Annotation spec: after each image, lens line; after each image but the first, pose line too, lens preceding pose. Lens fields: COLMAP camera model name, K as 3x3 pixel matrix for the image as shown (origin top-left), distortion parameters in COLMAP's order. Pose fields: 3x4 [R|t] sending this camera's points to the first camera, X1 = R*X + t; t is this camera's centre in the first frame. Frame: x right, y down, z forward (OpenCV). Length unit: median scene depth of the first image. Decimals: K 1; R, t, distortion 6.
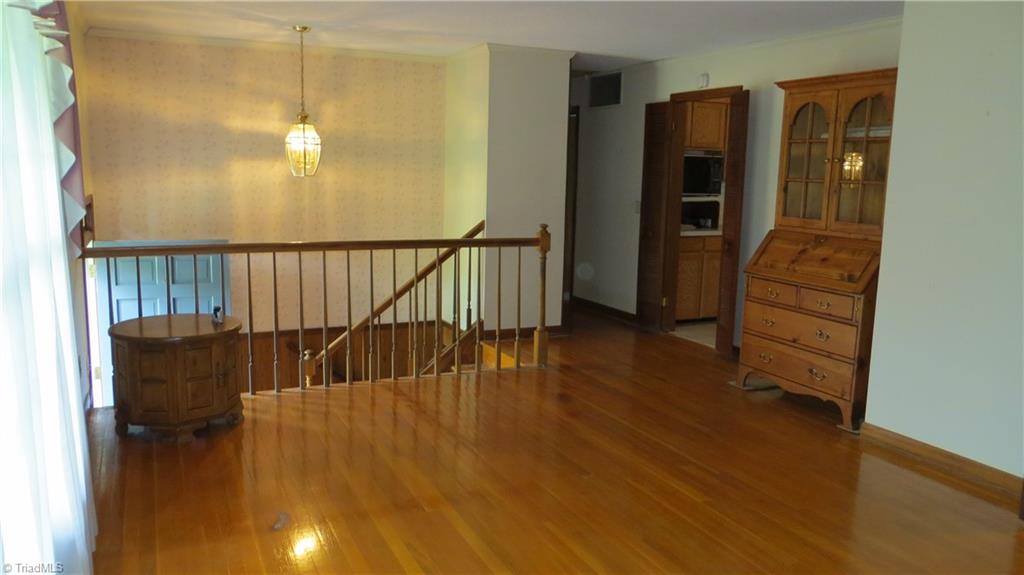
lens RADIAL K [[772.5, 0, 512.0], [0, 772.5, 287.5], [0, 0, 1]] dist [-0.001762, -0.004286]
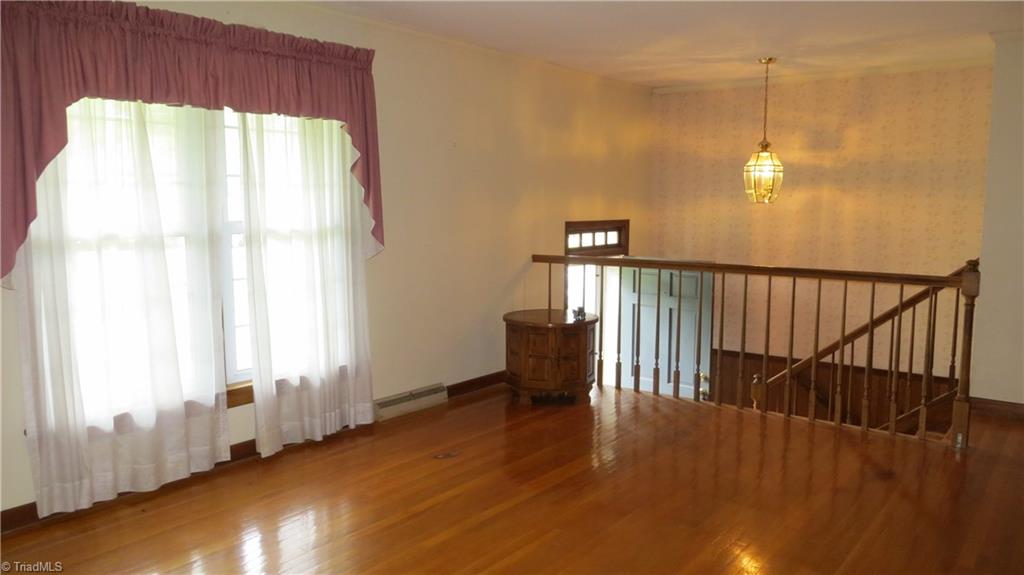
lens RADIAL K [[771.1, 0, 506.4], [0, 771.1, 286.7], [0, 0, 1]] dist [-0.020469, -0.002289]
pose [[0.452636, 0.079826, -0.888115, 0.430694], [-0.127831, 0.991506, 0.023969, -0.013541], [0.882485, 0.102679, 0.458995, 0.216769]]
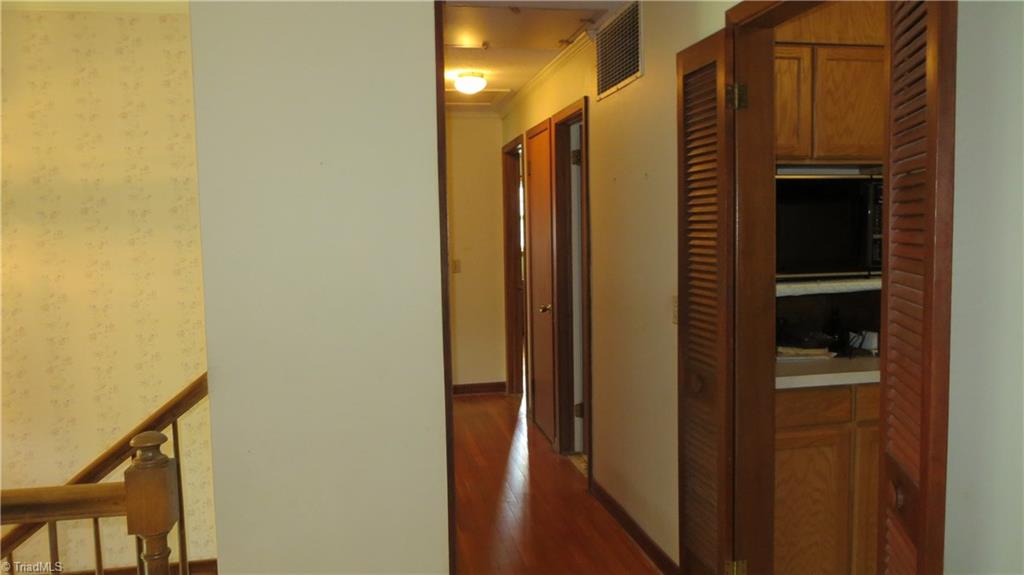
lens RADIAL K [[827.9, 0, 512.0], [0, 827.9, 287.5], [0, 0, 1]] dist [0.003328, -0.001310]
pose [[0.965251, -0.026414, -0.259987, 0.216188], [0.005730, 0.996779, -0.079995, -0.091075], [0.261263, 0.075726, 0.962293, 0.621403]]
